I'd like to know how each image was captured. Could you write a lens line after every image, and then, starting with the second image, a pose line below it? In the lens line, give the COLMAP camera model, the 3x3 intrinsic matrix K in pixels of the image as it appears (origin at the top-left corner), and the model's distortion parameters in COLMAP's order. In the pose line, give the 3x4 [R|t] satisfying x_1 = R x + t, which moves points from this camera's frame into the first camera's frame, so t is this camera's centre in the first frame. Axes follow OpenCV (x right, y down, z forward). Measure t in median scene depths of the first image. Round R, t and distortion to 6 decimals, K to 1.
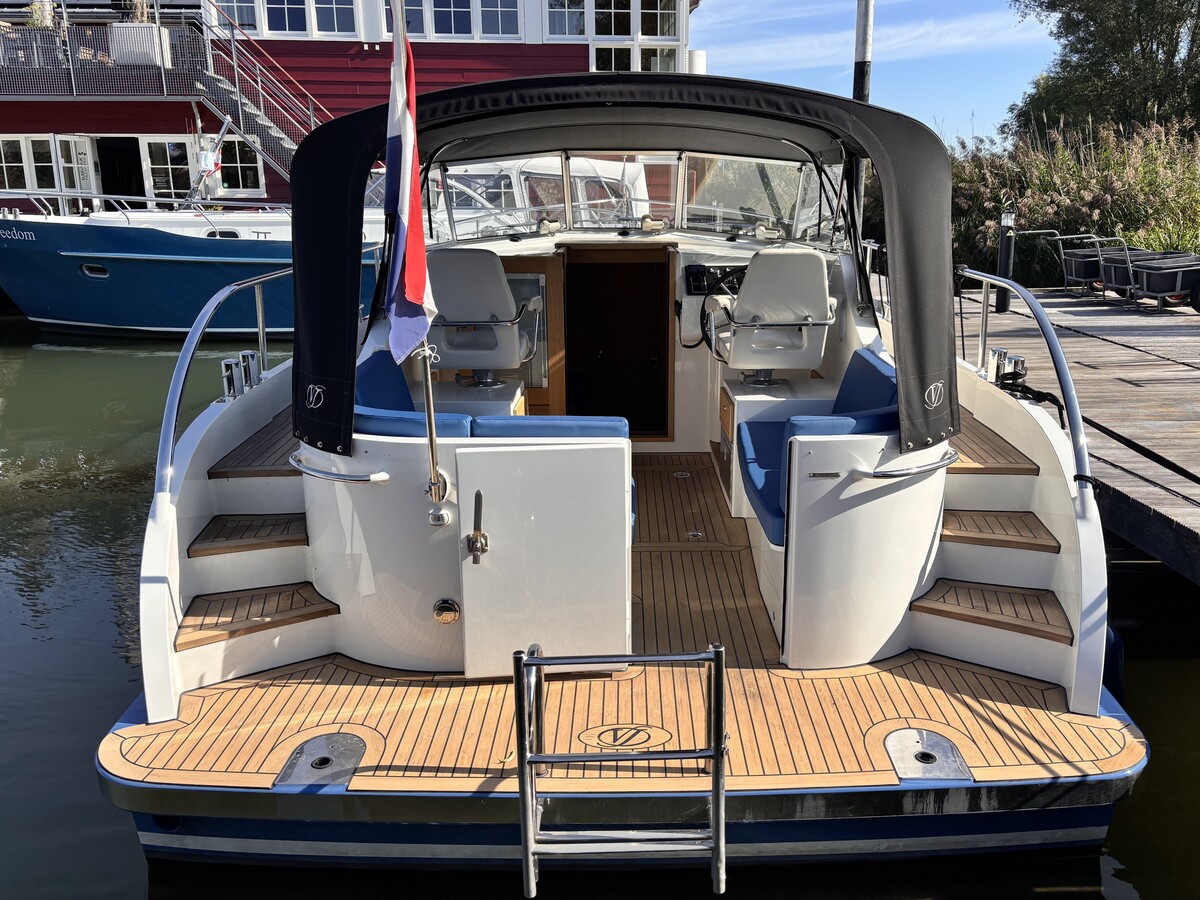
lens RADIAL K [[978.9, 0, 601.8], [0, 978.9, 425.0], [0, 0, 1]] dist [0.113946, -0.001707]
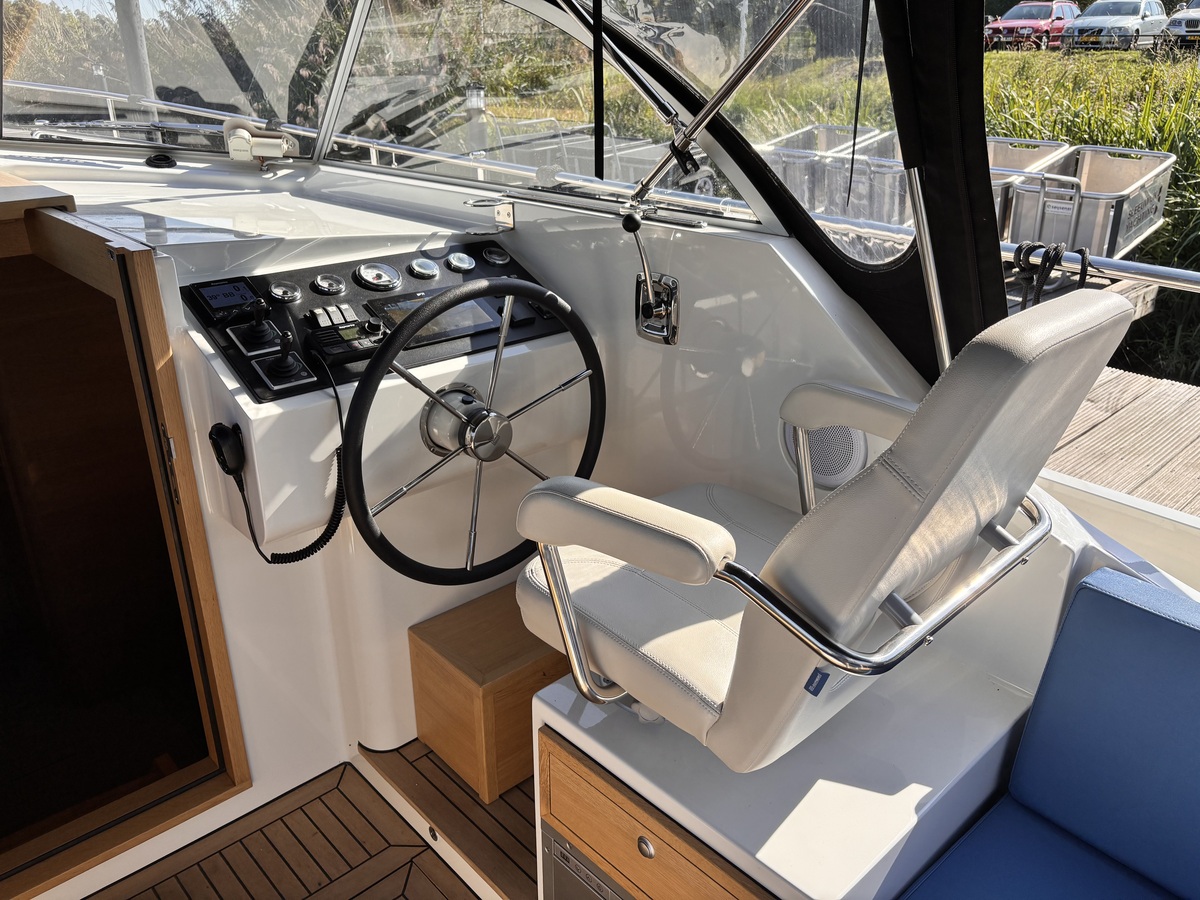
lens RADIAL K [[923.8, 0, 635.5], [0, 923.8, 448.1], [0, 0, 1]] dist [-0.002077, -0.010965]
pose [[0.708455, -0.264032, 0.654507, -0.012662], [0.147674, 0.962313, 0.228357, -0.132008], [-0.690134, -0.065127, 0.720745, 0.575727]]
